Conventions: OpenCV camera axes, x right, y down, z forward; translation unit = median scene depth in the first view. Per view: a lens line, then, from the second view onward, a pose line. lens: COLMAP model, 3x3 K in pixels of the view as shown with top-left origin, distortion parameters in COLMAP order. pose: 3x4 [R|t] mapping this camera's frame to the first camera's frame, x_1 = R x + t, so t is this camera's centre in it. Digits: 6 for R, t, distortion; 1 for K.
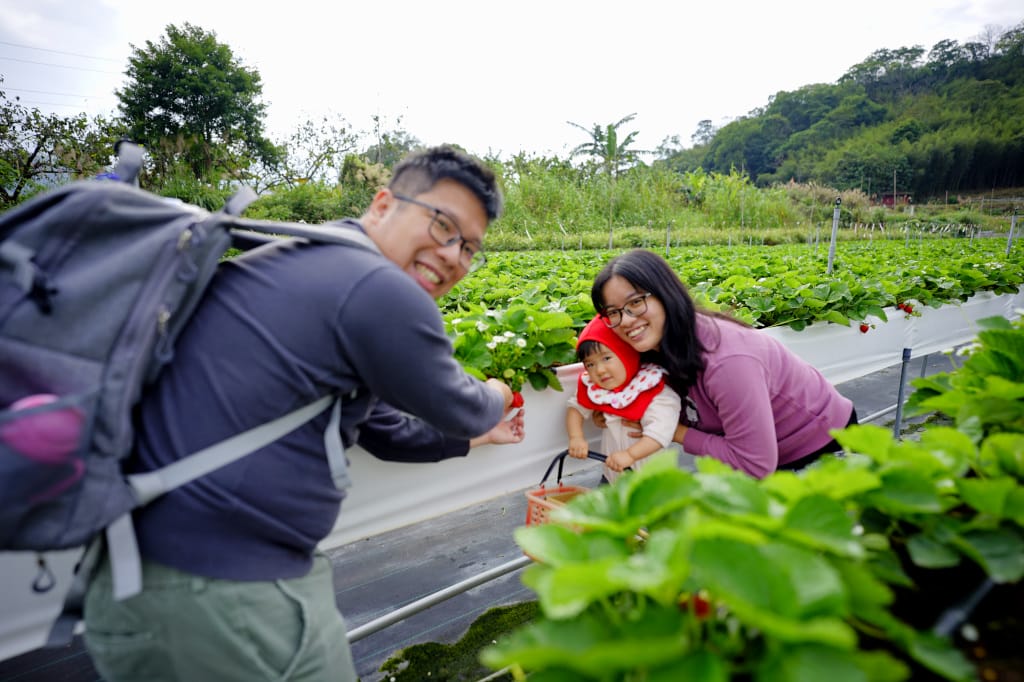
lens RADIAL K [[560.2, 0, 507.2], [0, 560.2, 345.2], [0, 0, 1]] dist [-0.048634, 0.033990]
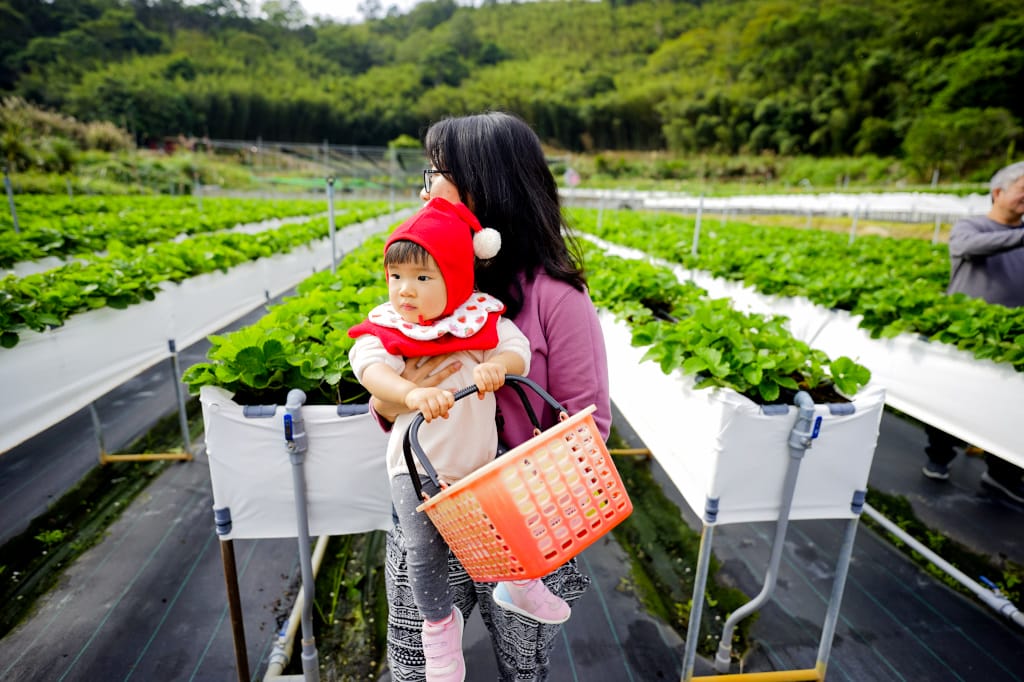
lens RADIAL K [[555.0, 0, 508.1], [0, 555.0, 341.9], [0, 0, 1]] dist [-0.044505, 0.032117]
pose [[0.493398, -0.184304, 0.850053, 0.139544], [0.114837, 0.982541, 0.146374, -0.023091], [-0.862190, 0.025397, 0.505948, 0.103991]]
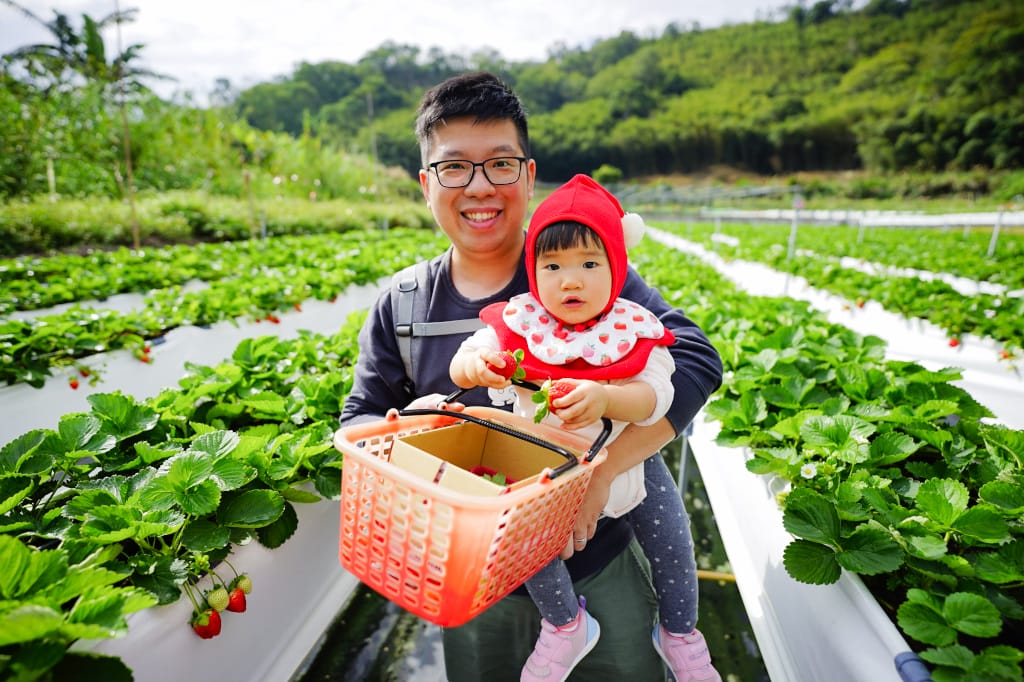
lens RADIAL K [[560.2, 0, 507.2], [0, 560.2, 345.2], [0, 0, 1]] dist [-0.048634, 0.033990]
pose [[0.706034, -0.132980, 0.695580, 0.015462], [0.103572, 0.991040, 0.084336, -0.017766], [-0.700563, 0.012499, 0.713481, 0.091541]]
